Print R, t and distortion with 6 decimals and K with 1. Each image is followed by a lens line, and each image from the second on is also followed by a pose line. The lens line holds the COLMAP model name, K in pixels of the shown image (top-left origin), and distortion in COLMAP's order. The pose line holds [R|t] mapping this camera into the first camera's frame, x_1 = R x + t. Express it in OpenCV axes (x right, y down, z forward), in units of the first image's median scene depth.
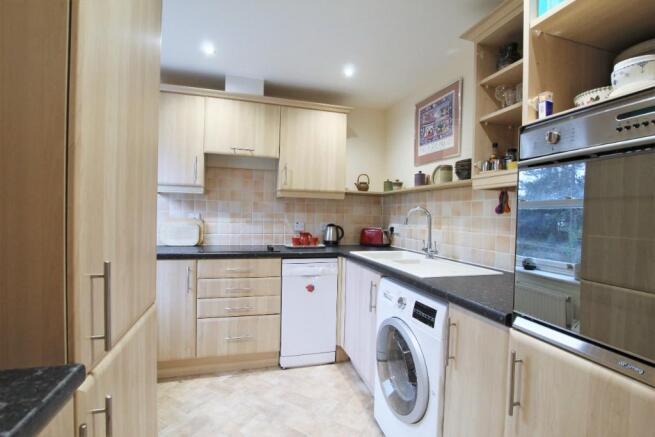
lens RADIAL K [[316.0, 0, 330.1], [0, 316.0, 218.2], [0, 0, 1]] dist [-0.000610, 0.000096]
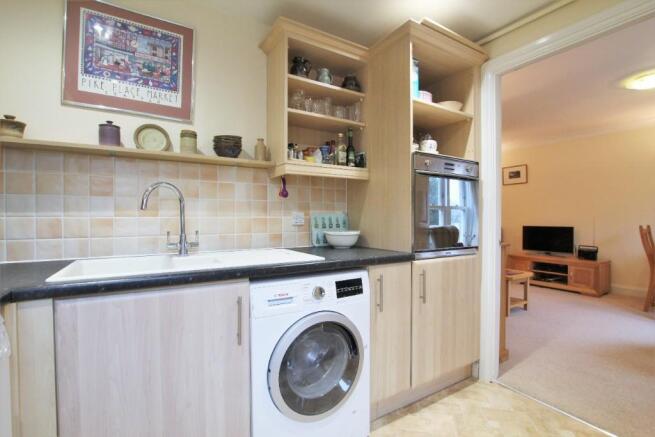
lens RADIAL K [[307.1, 0, 328.8], [0, 307.1, 220.1], [0, 0, 1]] dist [-0.024354, 0.000604]
pose [[-0.266531, -0.029434, 0.963377, -0.361168], [0.005735, 0.999467, 0.032123, 0.021156], [-0.963809, 0.014087, -0.266220, 0.715697]]
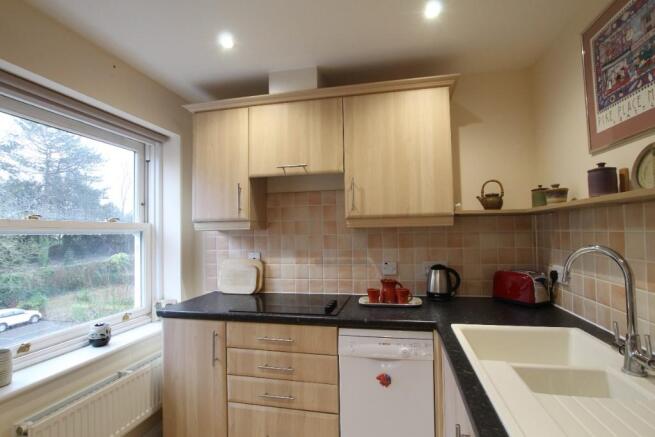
lens RADIAL K [[327.4, 0, 326.6], [0, 327.4, 221.3], [0, 0, 1]] dist [-0.027251, 0.001024]
pose [[0.874642, -0.053130, -0.481850, 0.145347], [0.033102, 0.998202, -0.049979, -0.049681], [0.483638, 0.027764, 0.874827, 0.370369]]
